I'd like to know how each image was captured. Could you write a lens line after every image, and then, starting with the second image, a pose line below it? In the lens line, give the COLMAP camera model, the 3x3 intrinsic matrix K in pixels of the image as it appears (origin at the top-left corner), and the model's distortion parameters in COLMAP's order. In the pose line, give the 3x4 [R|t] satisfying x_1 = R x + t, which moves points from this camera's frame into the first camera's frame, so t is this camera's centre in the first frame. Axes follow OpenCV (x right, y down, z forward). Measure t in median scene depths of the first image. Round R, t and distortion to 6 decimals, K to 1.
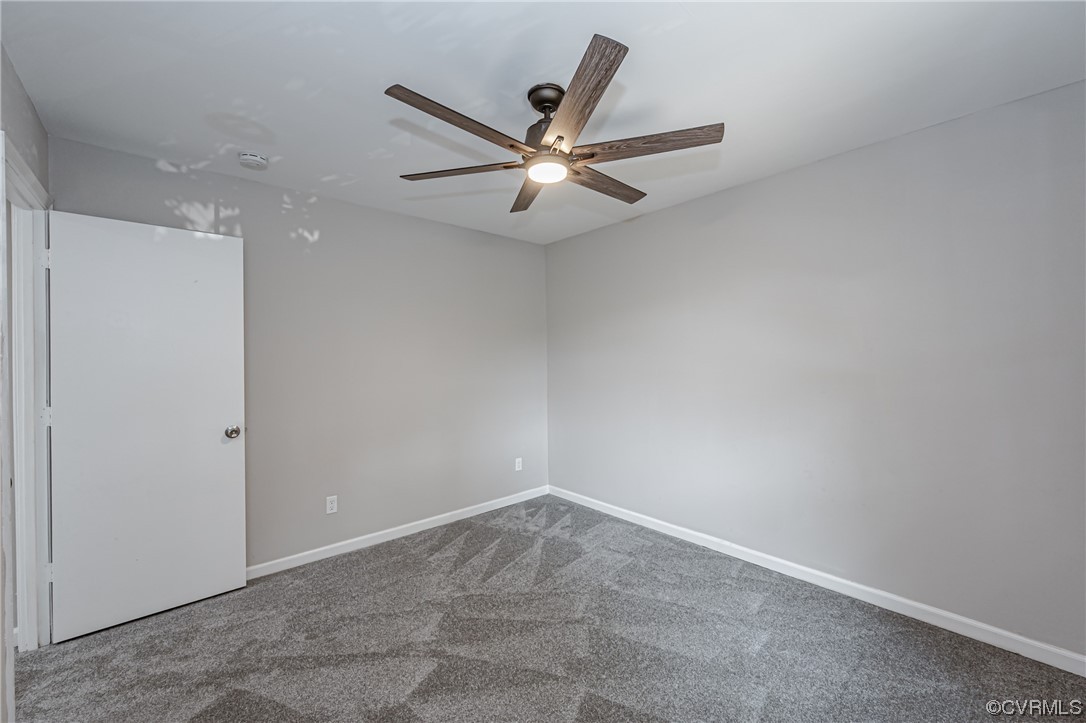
lens RADIAL K [[435.2, 0, 539.7], [0, 435.2, 357.1], [0, 0, 1]] dist [0.000135, -0.000180]
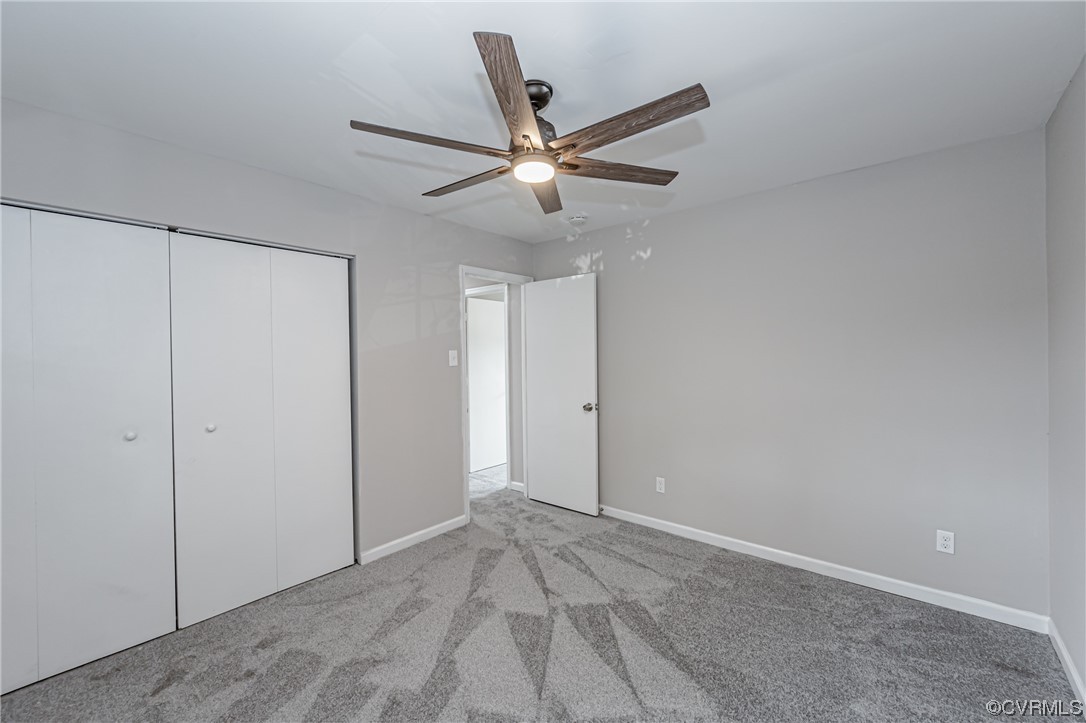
lens RADIAL K [[435.2, 0, 539.7], [0, 435.2, 357.1], [0, 0, 1]] dist [0.000135, -0.000180]
pose [[0.140707, 0.006482, -0.990030, 0.689423], [0.003910, 0.999967, 0.007103, -0.005443], [0.990044, -0.004870, 0.140677, 0.606040]]
